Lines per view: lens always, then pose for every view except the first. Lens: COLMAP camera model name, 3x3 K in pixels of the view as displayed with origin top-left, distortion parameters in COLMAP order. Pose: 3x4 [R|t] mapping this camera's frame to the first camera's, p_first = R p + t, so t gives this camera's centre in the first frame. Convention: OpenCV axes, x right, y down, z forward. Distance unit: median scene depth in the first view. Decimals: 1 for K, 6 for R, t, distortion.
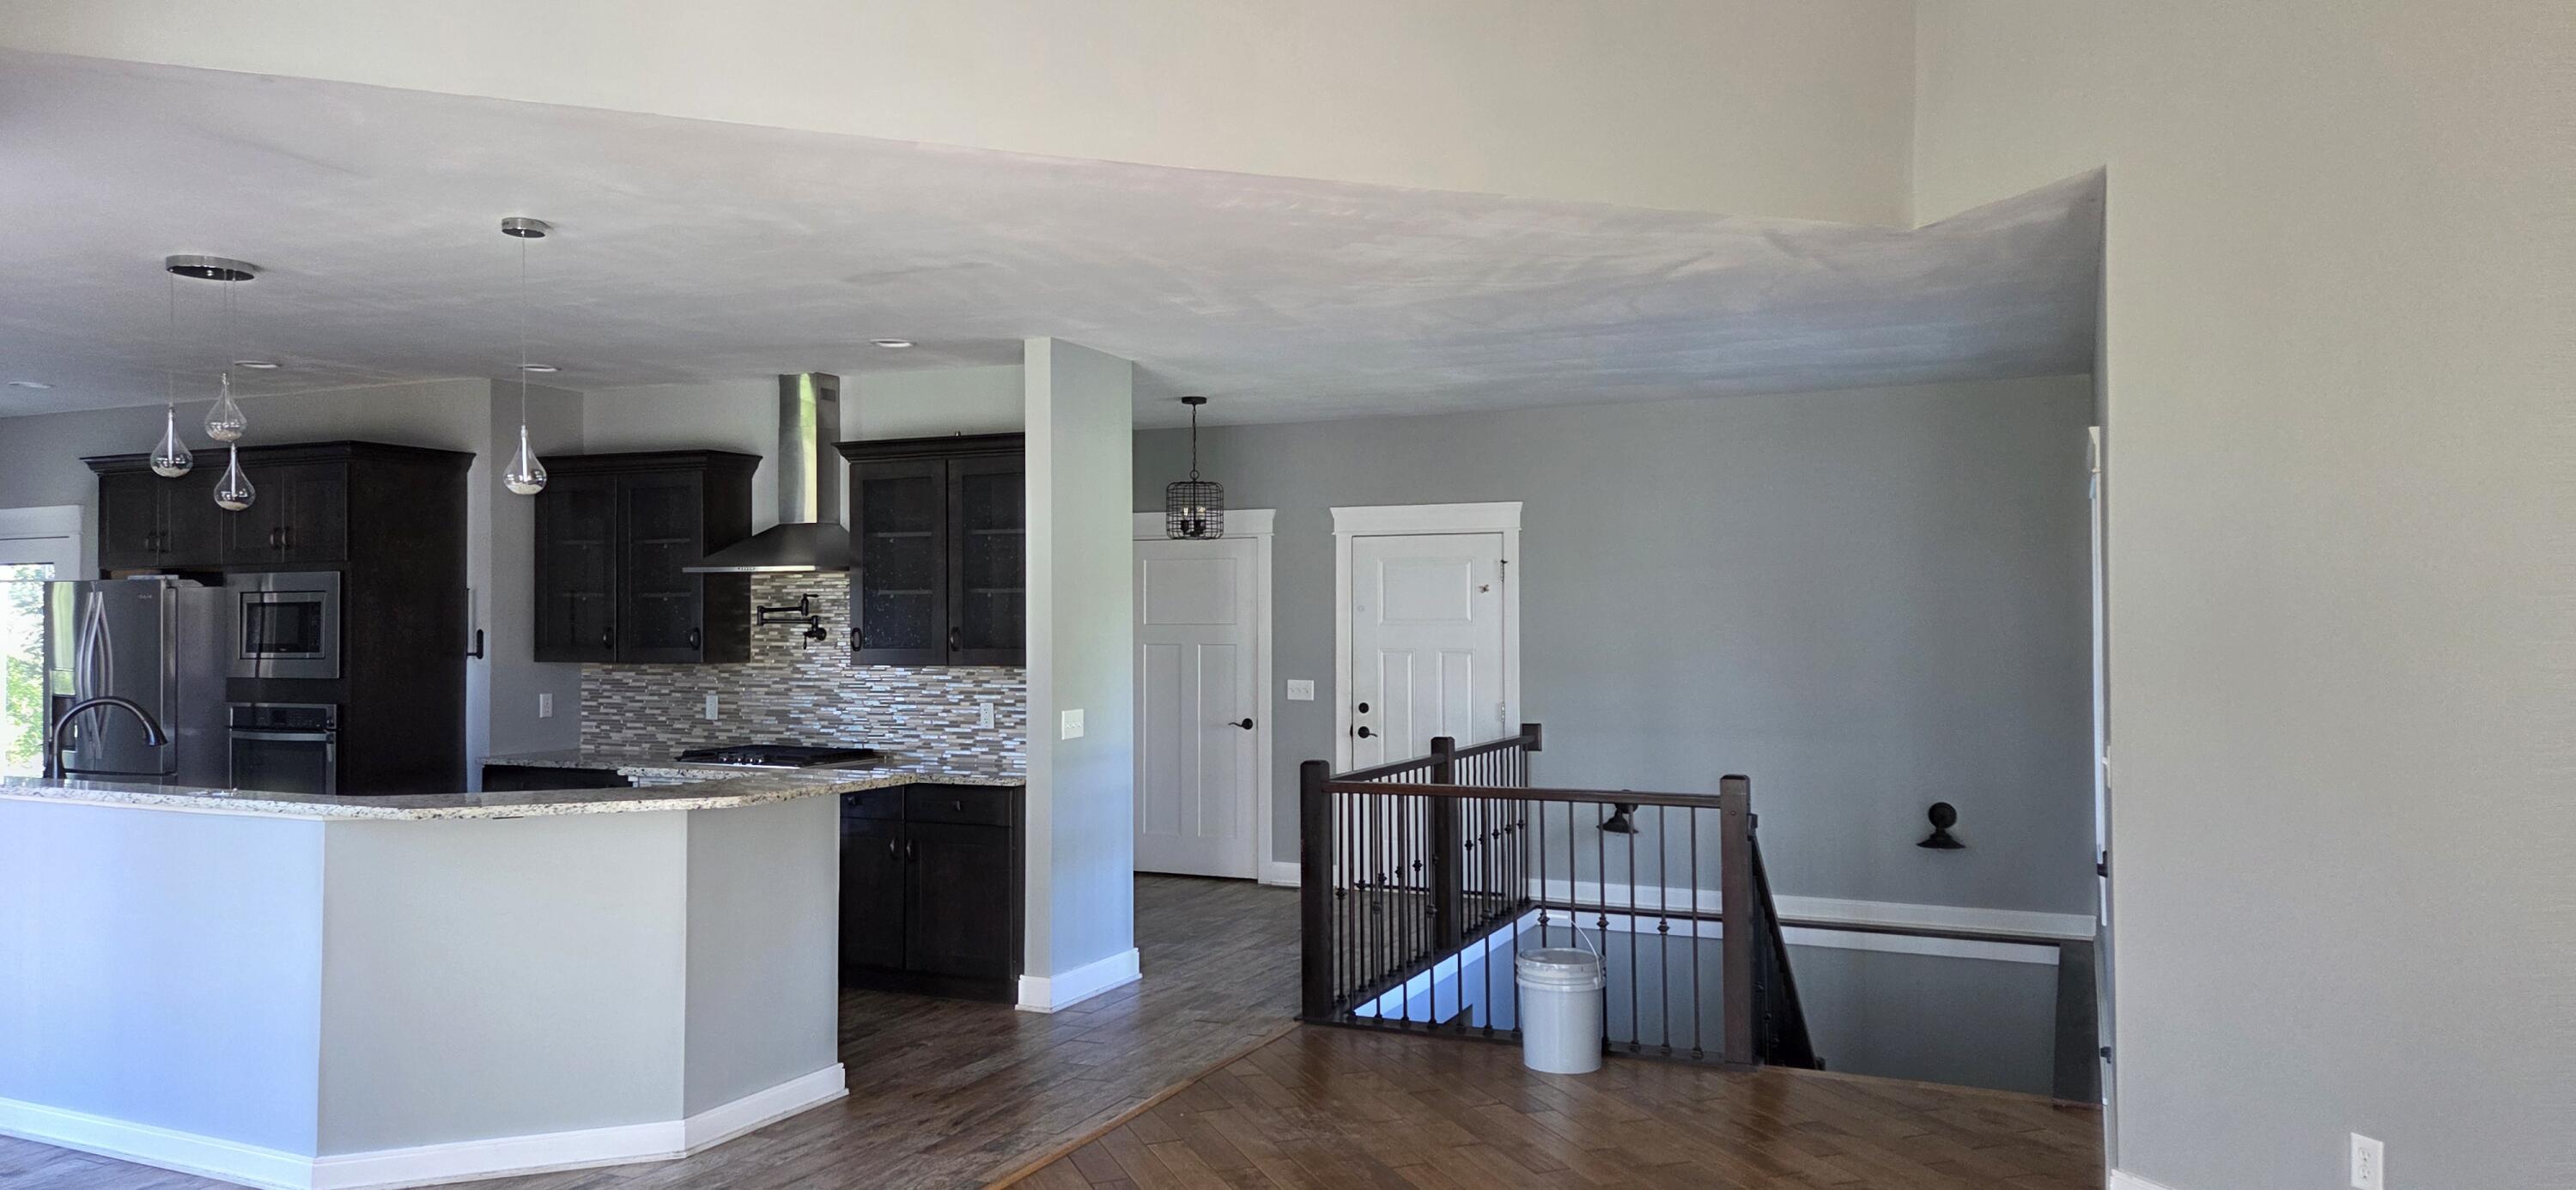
lens RADIAL K [[1759.3, 0, 1288.0], [0, 1759.3, 595.0], [0, 0, 1]] dist [0.080369, 0.000473]
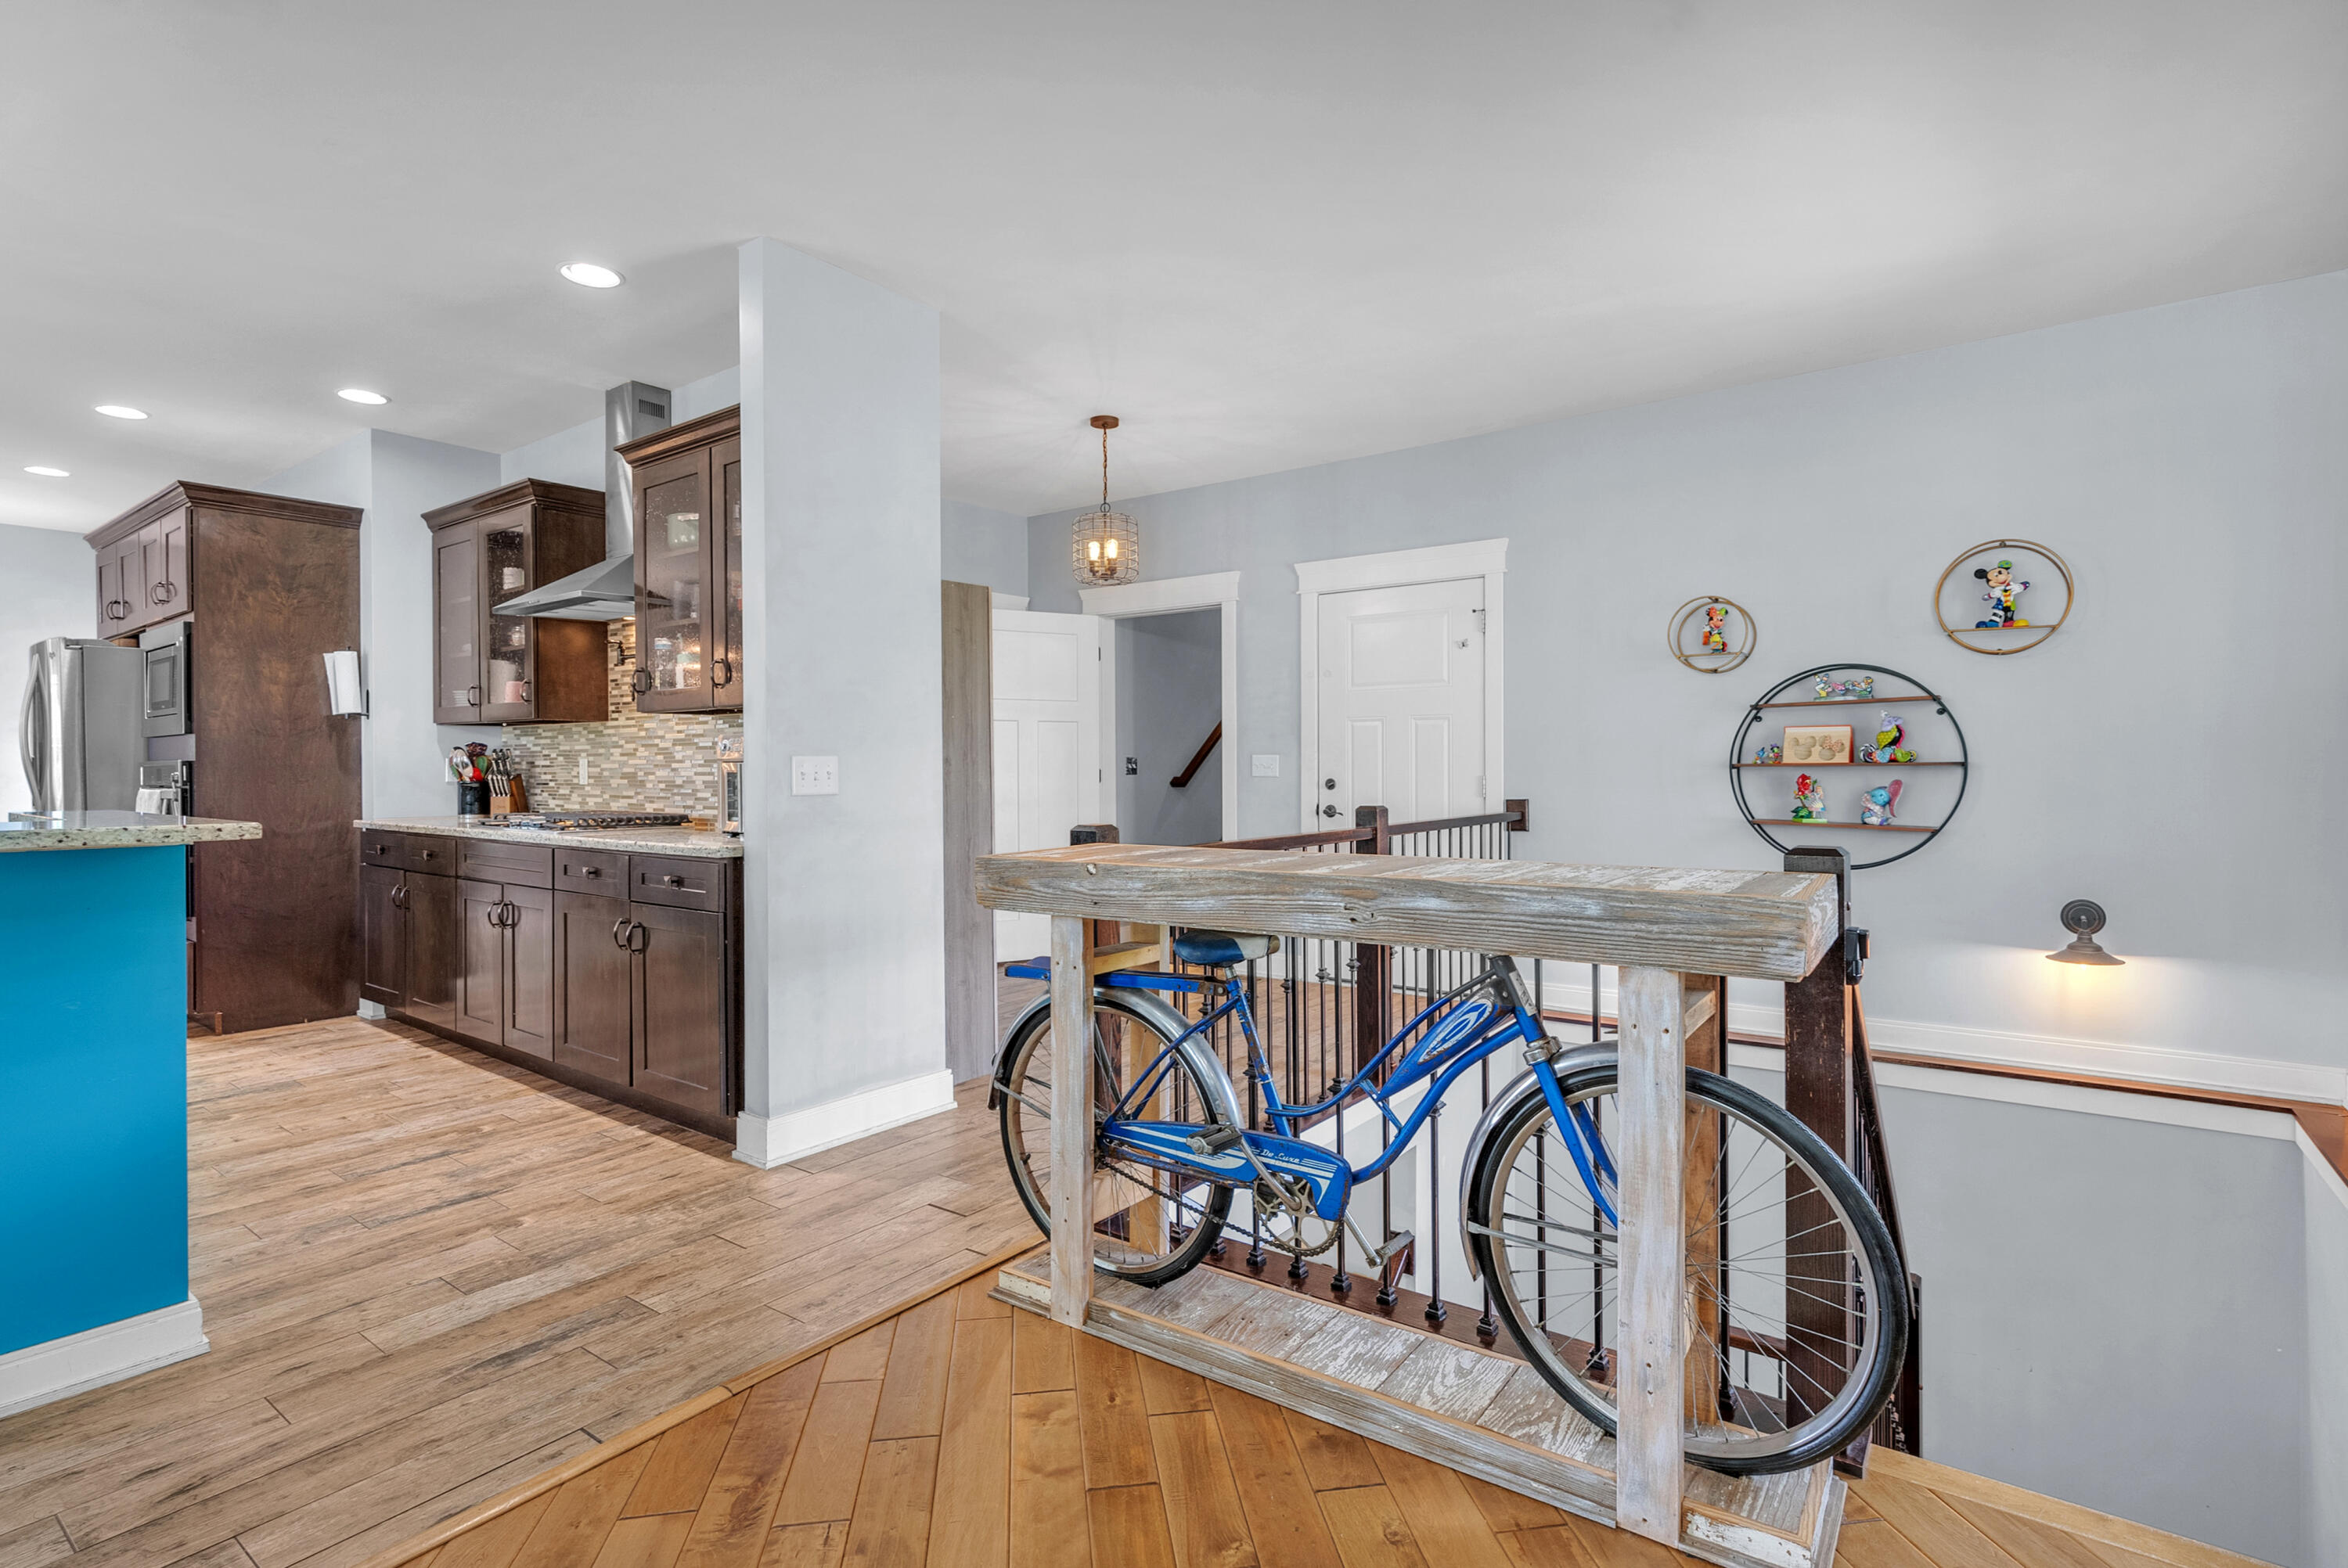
lens RADIAL K [[1129.2, 0, 1174.0], [0, 1129.2, 784.0], [0, 0, 1]] dist [-0.000443, 0.000000]
pose [[0.975101, -0.000213, -0.221761, 0.111721], [0.006592, 0.999585, 0.028028, 0.056777], [0.221663, -0.028792, 0.974698, 0.503079]]
